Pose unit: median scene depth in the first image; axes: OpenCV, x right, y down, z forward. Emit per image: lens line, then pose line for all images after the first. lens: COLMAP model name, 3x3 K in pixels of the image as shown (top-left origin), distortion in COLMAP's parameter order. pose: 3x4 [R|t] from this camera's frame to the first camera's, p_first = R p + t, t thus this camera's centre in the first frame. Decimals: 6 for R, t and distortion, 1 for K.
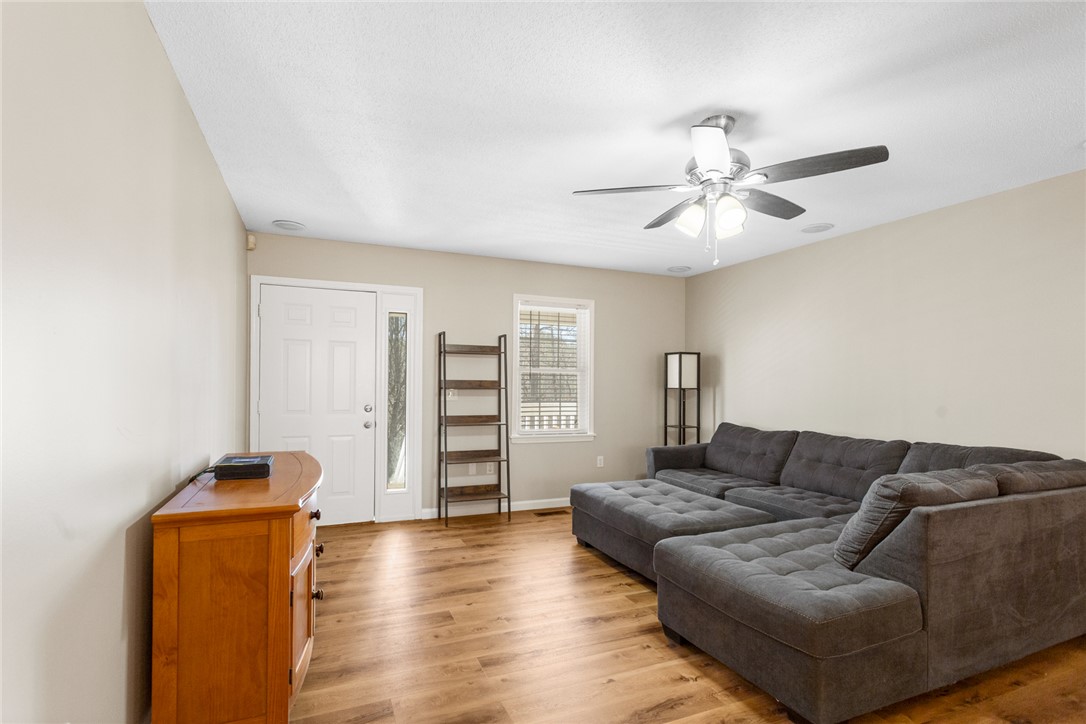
lens RADIAL K [[519.5, 0, 541.1], [0, 519.5, 387.2], [0, 0, 1]] dist [0.001675, -0.000608]
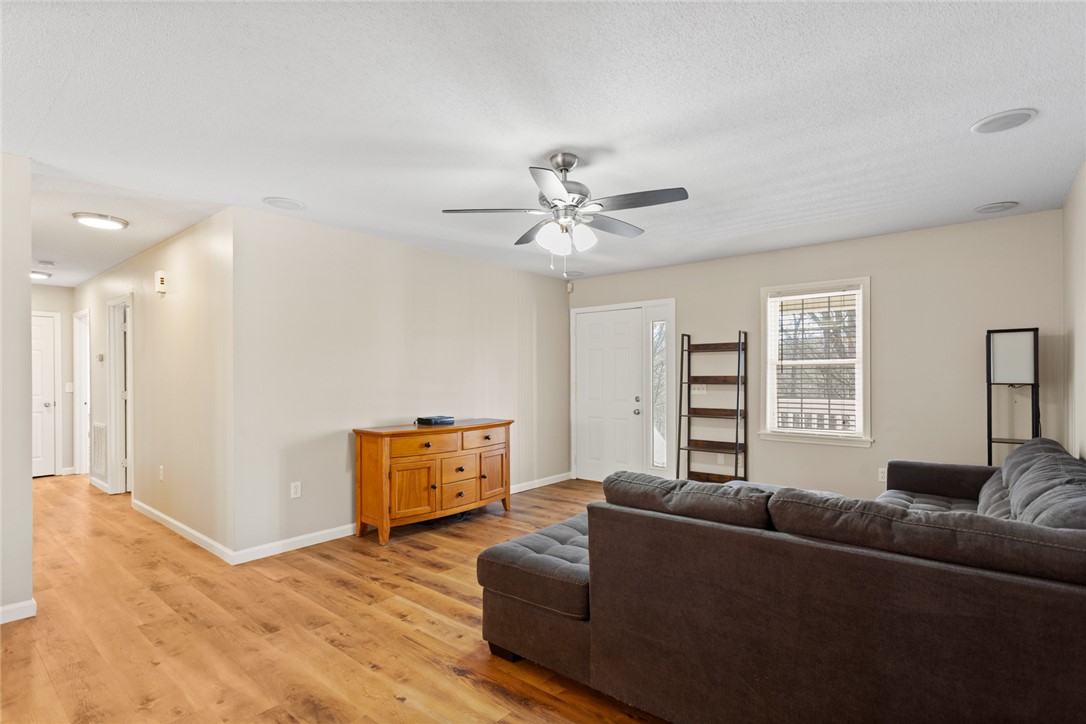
lens RADIAL K [[519.5, 0, 545.3], [0, 519.5, 368.7], [0, 0, 1]] dist [0.001675, -0.000608]
pose [[0.471386, -0.023311, -0.881619, 0.655440], [0.000523, 0.999658, -0.026152, 0.000554], [0.881927, 0.011867, 0.471237, 0.185045]]
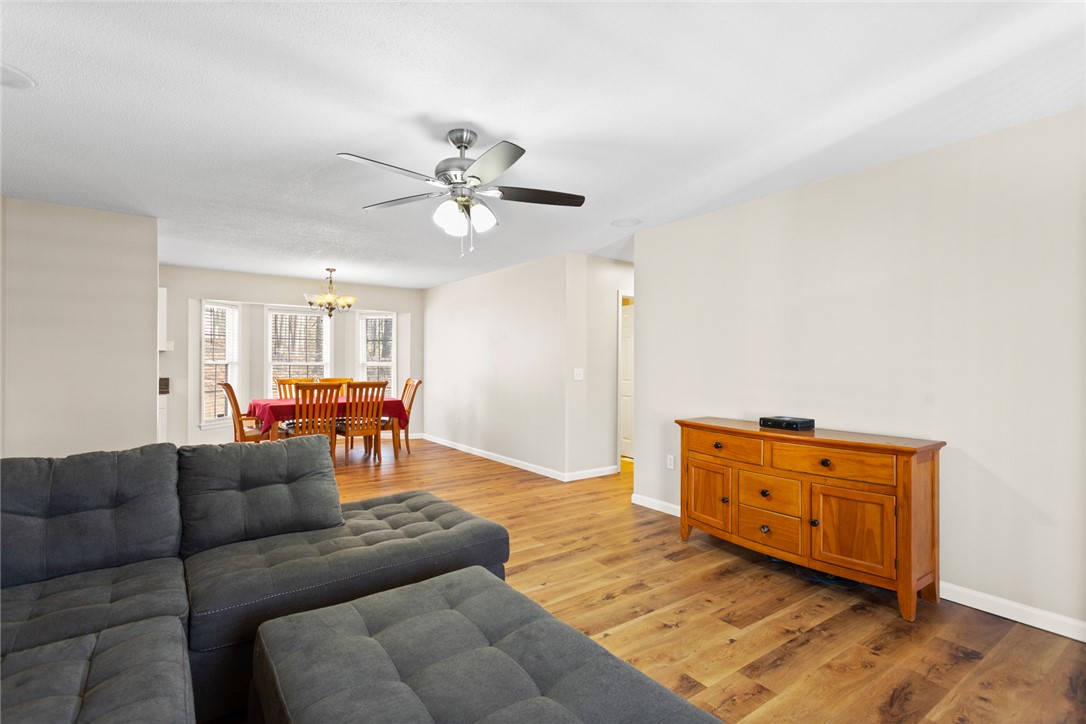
lens RADIAL K [[519.5, 0, 545.9], [0, 519.5, 358.6], [0, 0, 1]] dist [0.001675, -0.000608]
pose [[-0.972001, -0.016635, -0.234388, 0.202962], [-0.016124, 0.999862, -0.004097, -0.006724], [0.234424, -0.000203, -0.972134, 1.032110]]
